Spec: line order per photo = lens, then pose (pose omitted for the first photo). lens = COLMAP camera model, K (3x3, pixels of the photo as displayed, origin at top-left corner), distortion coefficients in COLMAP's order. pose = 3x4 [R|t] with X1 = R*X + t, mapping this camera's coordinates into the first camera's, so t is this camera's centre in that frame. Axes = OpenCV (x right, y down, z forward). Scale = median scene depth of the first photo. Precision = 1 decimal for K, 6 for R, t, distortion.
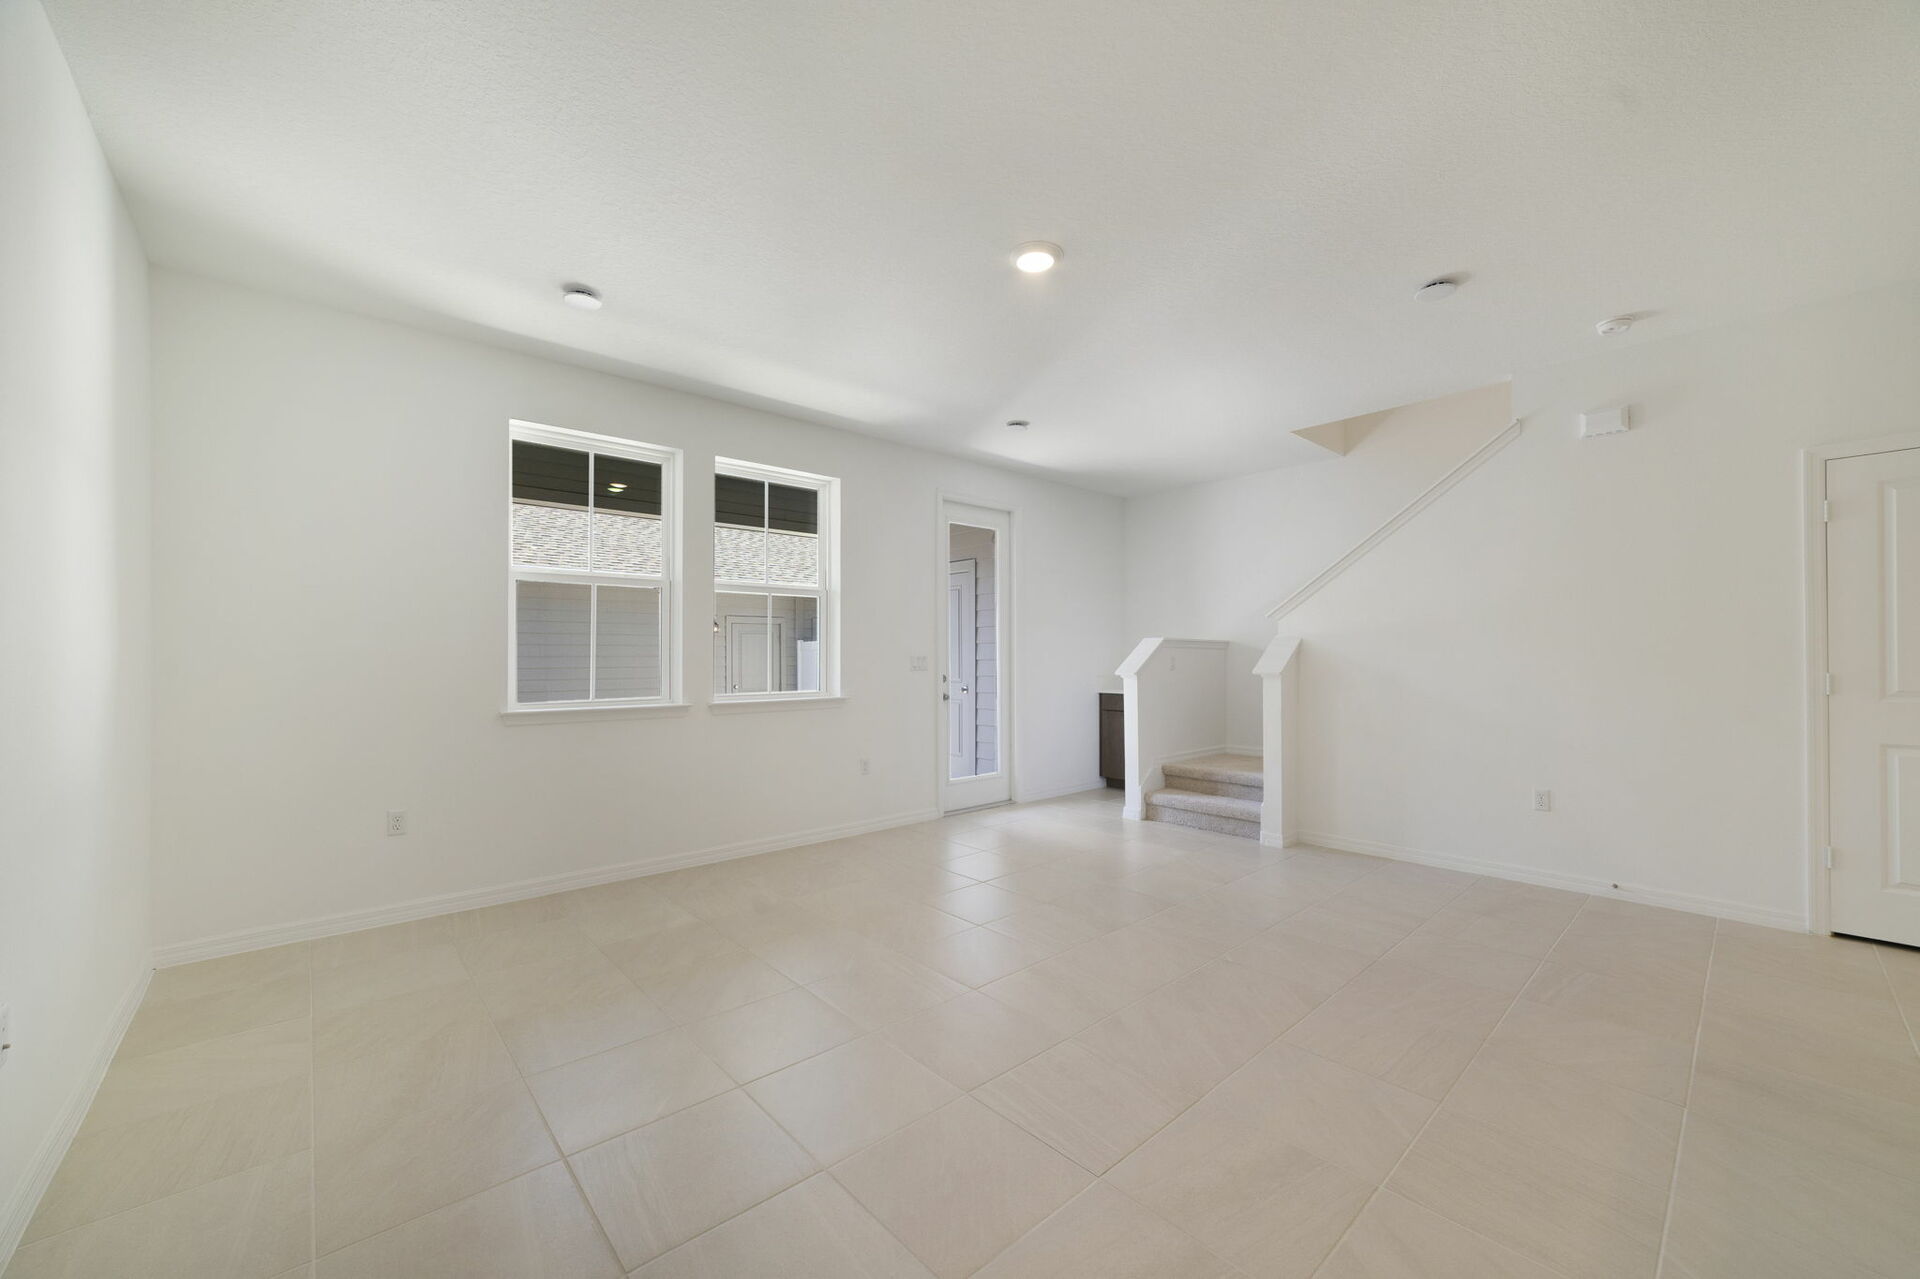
lens RADIAL K [[744.0, 0, 981.8], [0, 744.0, 655.2], [0, 0, 1]] dist [0.000072, -0.000049]
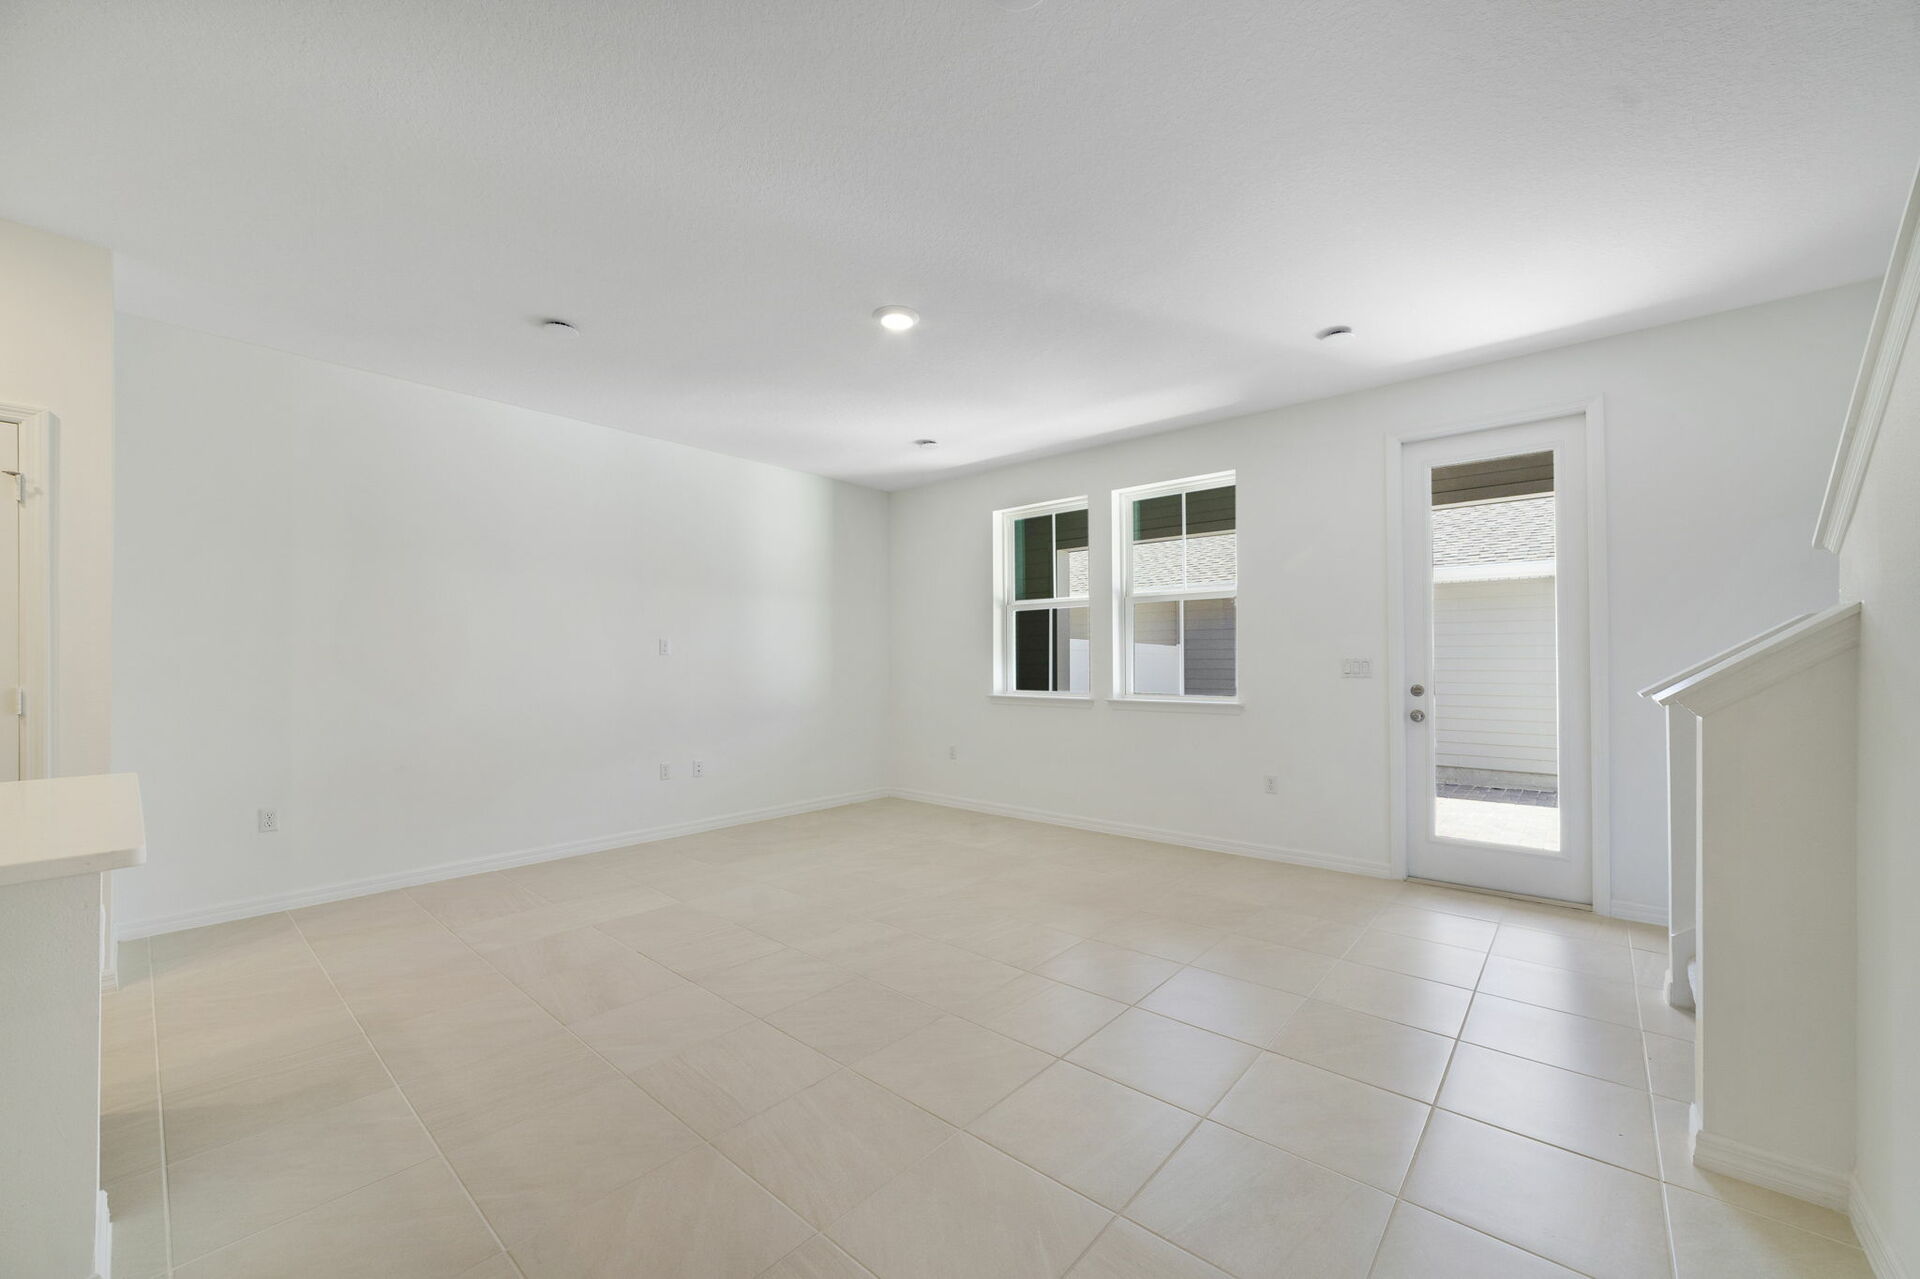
lens RADIAL K [[744.0, 0, 981.8], [0, 744.0, 655.2], [0, 0, 1]] dist [0.000072, -0.000049]
pose [[0.140061, -0.004265, -0.990134, 0.682898], [0.001739, 0.999990, -0.004062, -0.000563], [0.990141, -0.001153, 0.140067, 0.554413]]
